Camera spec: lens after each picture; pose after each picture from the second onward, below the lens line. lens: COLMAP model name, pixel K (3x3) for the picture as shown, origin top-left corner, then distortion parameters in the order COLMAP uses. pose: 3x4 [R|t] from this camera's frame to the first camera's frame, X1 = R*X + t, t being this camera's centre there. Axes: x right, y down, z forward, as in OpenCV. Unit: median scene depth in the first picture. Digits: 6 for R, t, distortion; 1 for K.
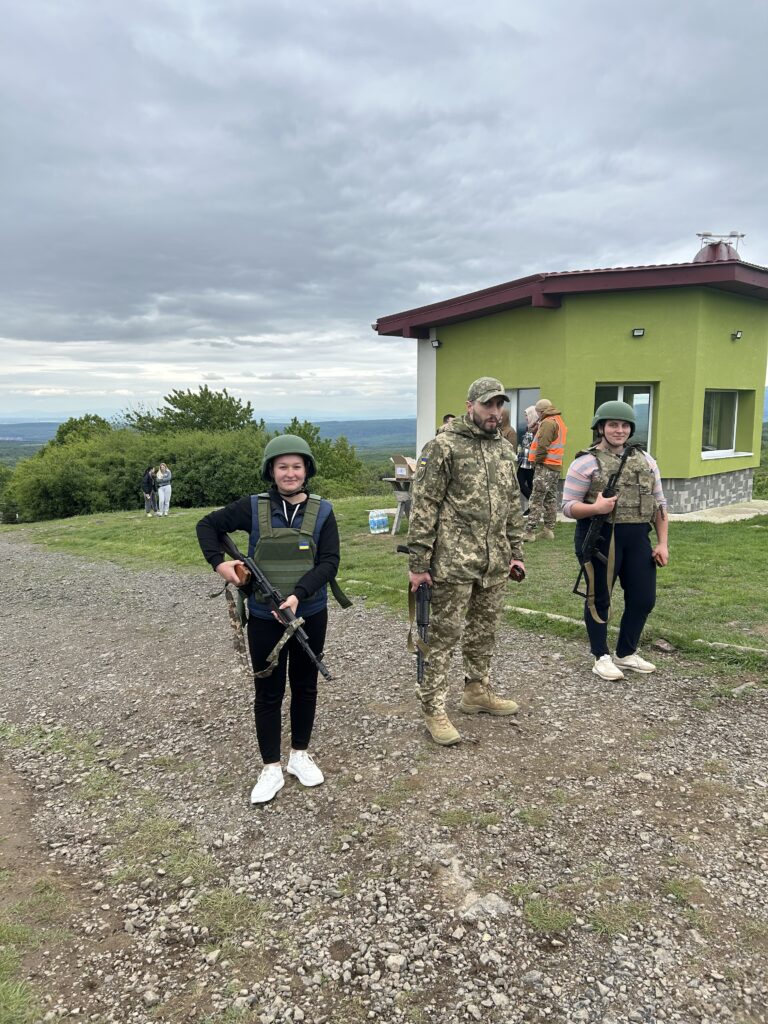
lens RADIAL K [[754.2, 0, 384.5], [0, 754.2, 519.6], [0, 0, 1]] dist [0.063261, -0.067971]
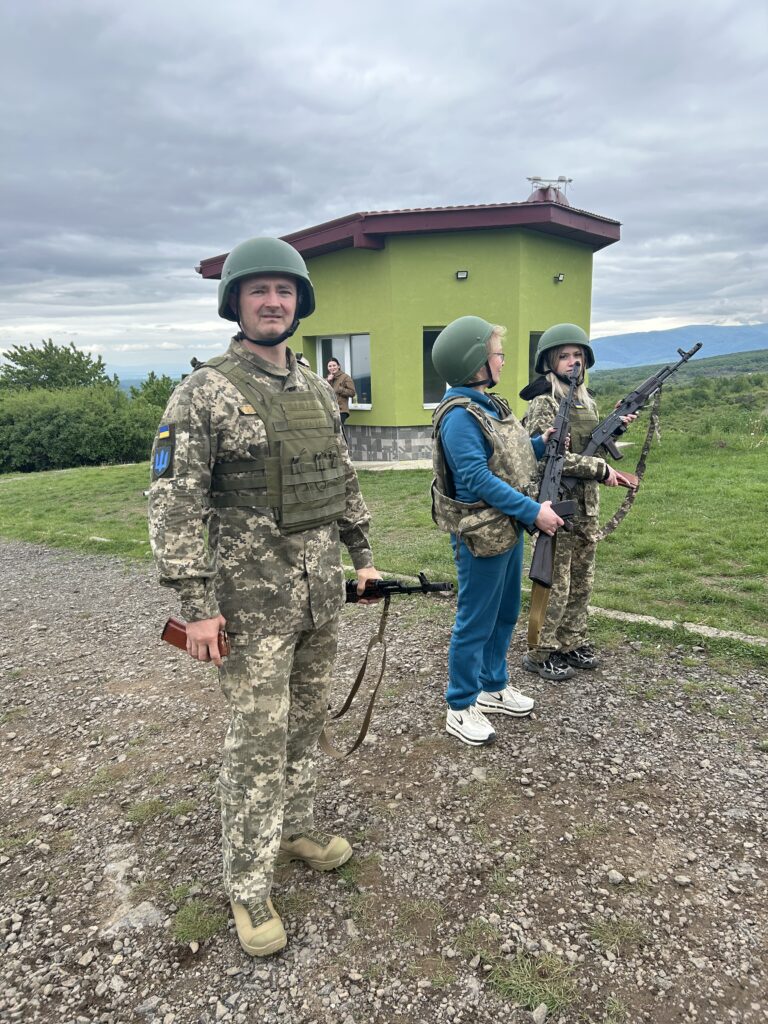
lens RADIAL K [[755.8, 0, 386.0], [0, 755.8, 507.5], [0, 0, 1]] dist [0.044011, -0.048460]
pose [[0.986665, -0.051131, 0.154525, 0.169360], [0.044068, 0.997836, 0.048799, 0.009135], [-0.156686, -0.041338, 0.986783, 0.071892]]
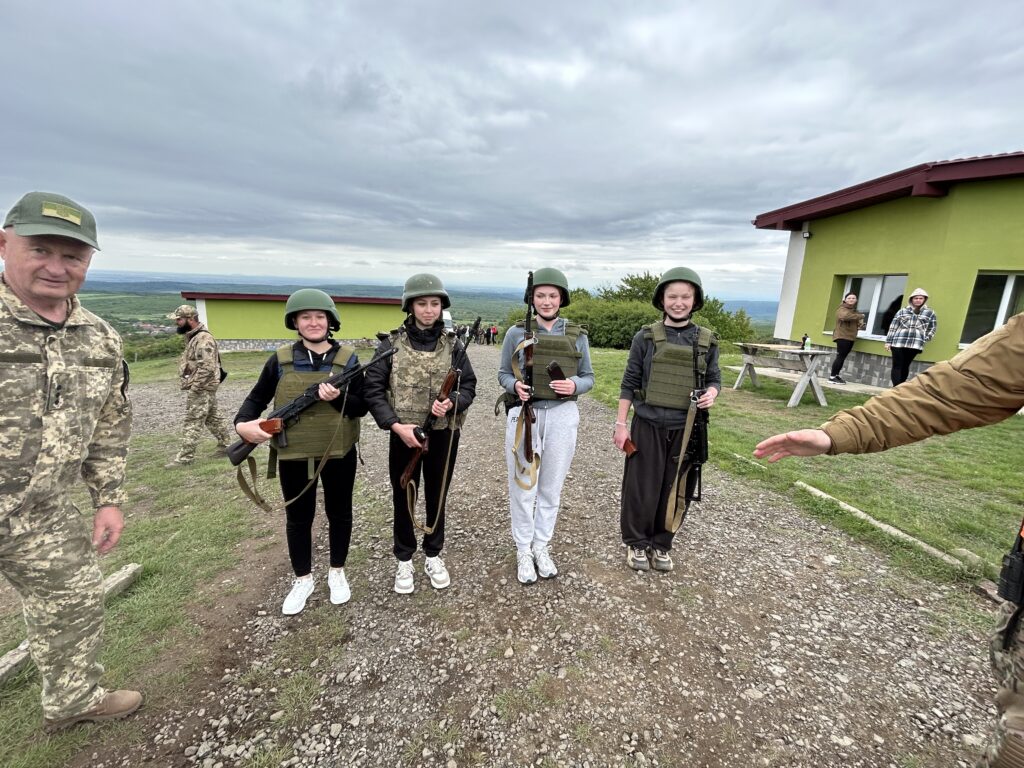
lens RADIAL K [[461.0, 0, 514.1], [0, 461.0, 386.0], [0, 0, 1]] dist [0.000031, 0.000750]
pose [[0.864538, 0.146201, -0.480833, 0.154966], [-0.114835, 0.988907, 0.094213, -0.035920], [0.489273, -0.026235, 0.871736, 0.393627]]
